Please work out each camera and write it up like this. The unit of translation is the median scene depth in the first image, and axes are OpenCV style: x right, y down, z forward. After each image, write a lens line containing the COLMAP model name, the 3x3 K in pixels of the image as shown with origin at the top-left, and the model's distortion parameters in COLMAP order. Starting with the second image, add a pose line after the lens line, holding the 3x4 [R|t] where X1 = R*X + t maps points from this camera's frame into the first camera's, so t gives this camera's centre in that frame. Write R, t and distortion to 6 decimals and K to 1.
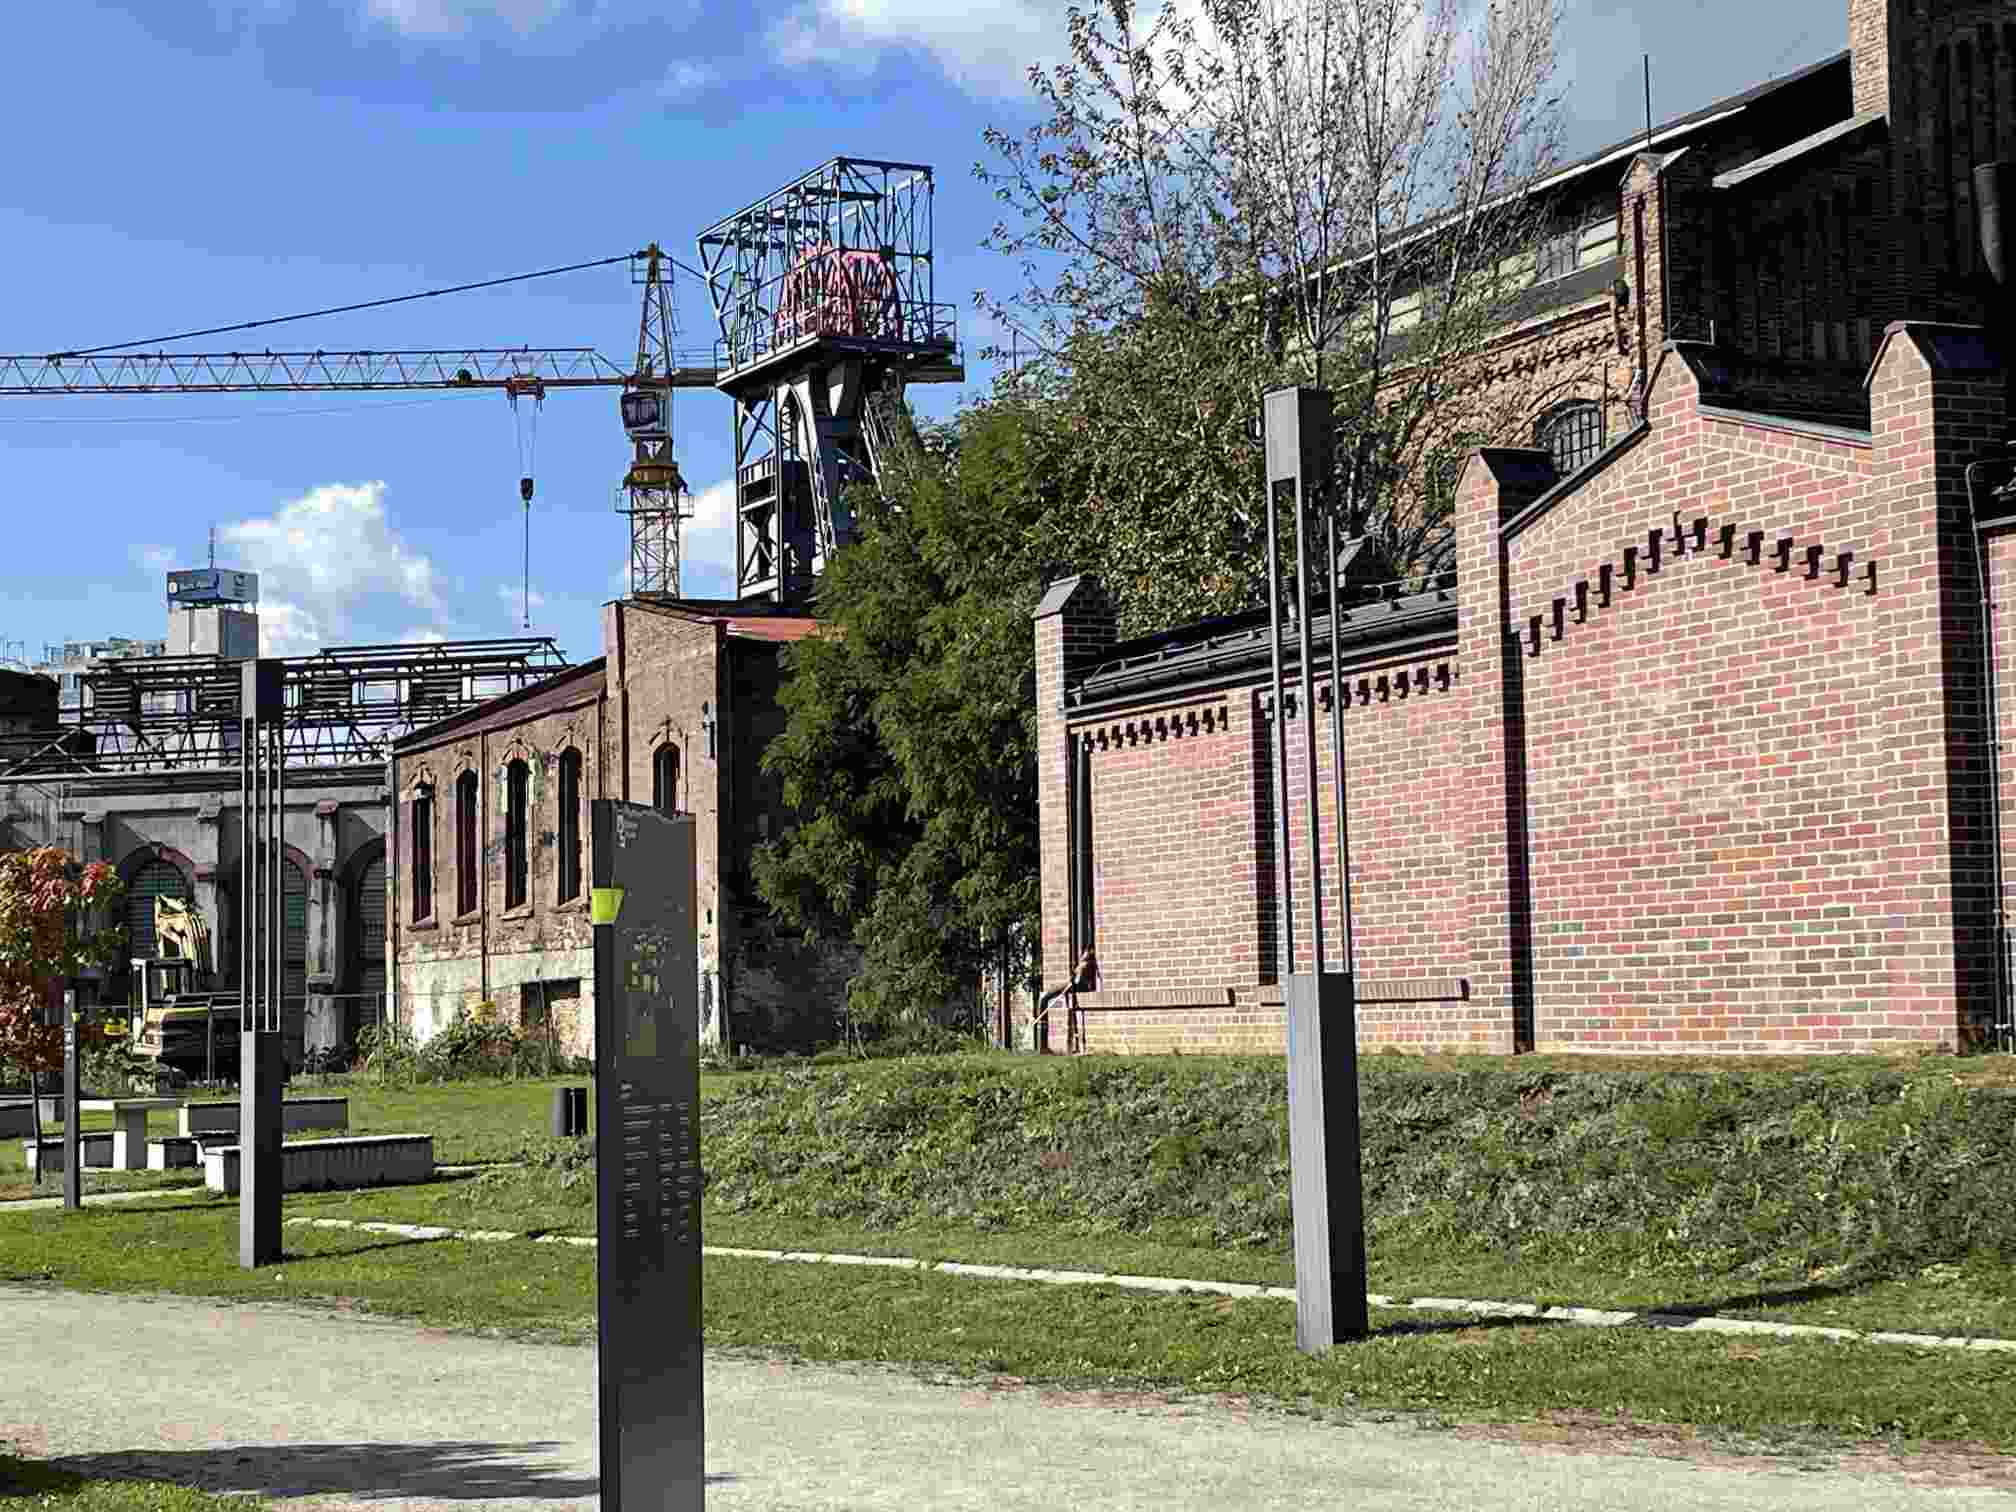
lens RADIAL K [[3478.1, 0, 942.9], [0, 3478.1, 759.3], [0, 0, 1]] dist [0.106887, -0.168124]
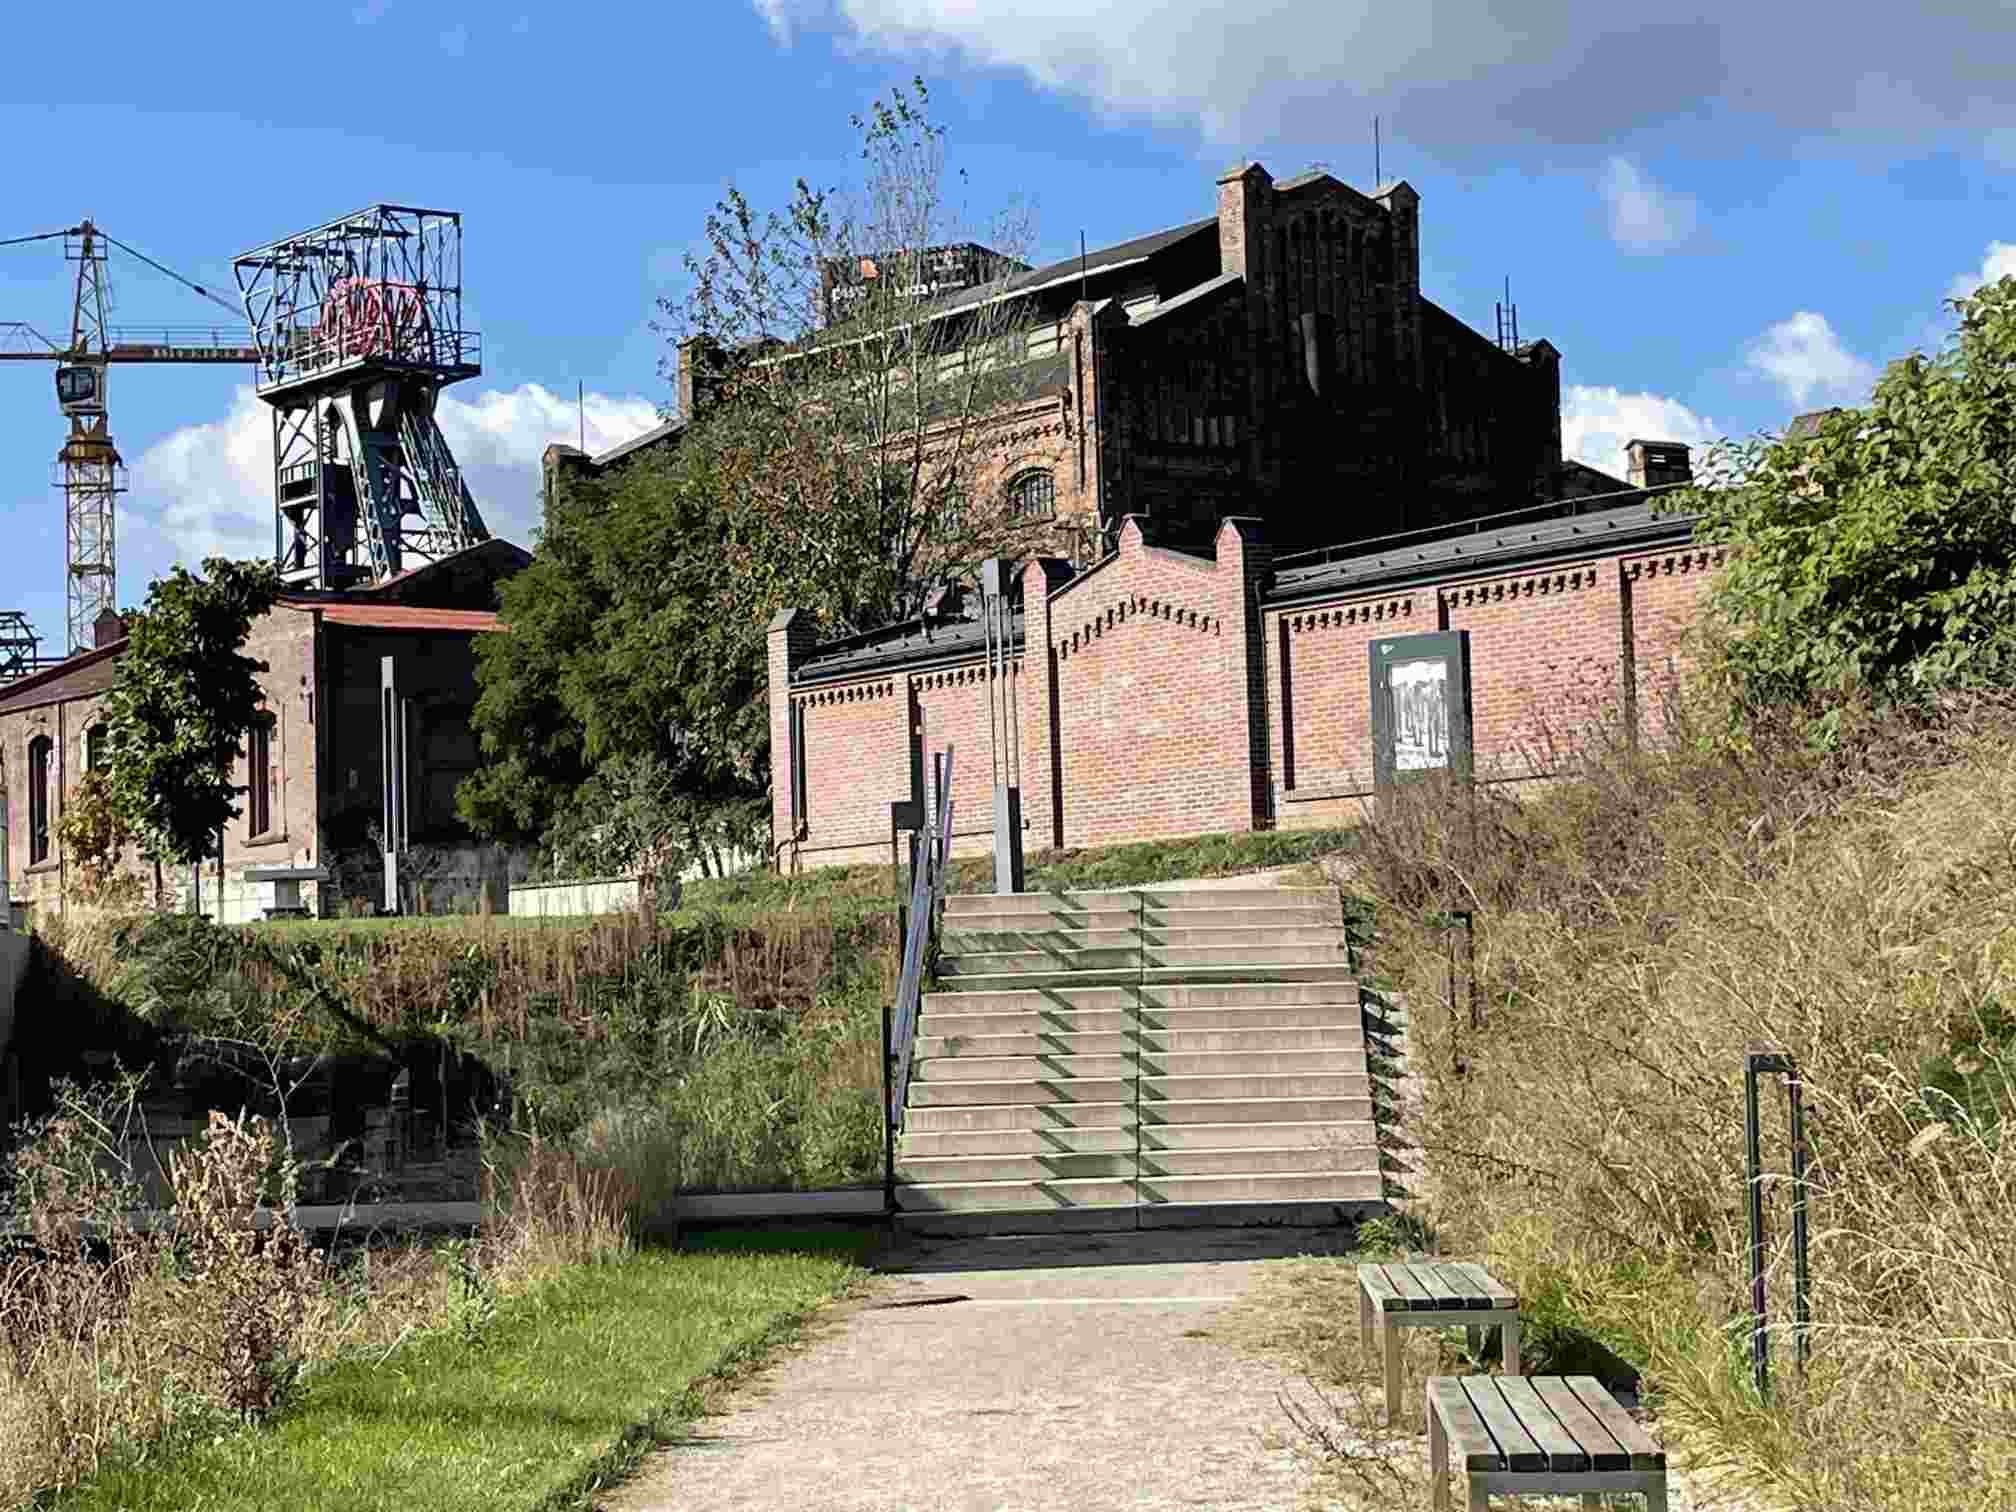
lens RADIAL K [[4472.5, 0, 1008.0], [0, 4472.5, 756.0], [0, 0, 1]] dist [0.051702, 0.060326]
pose [[0.979962, 0.000919, 0.199183, -0.197023], [-0.001275, 0.999998, 0.001658, 0.011769], [-0.199181, -0.001879, 0.979961, -0.802425]]
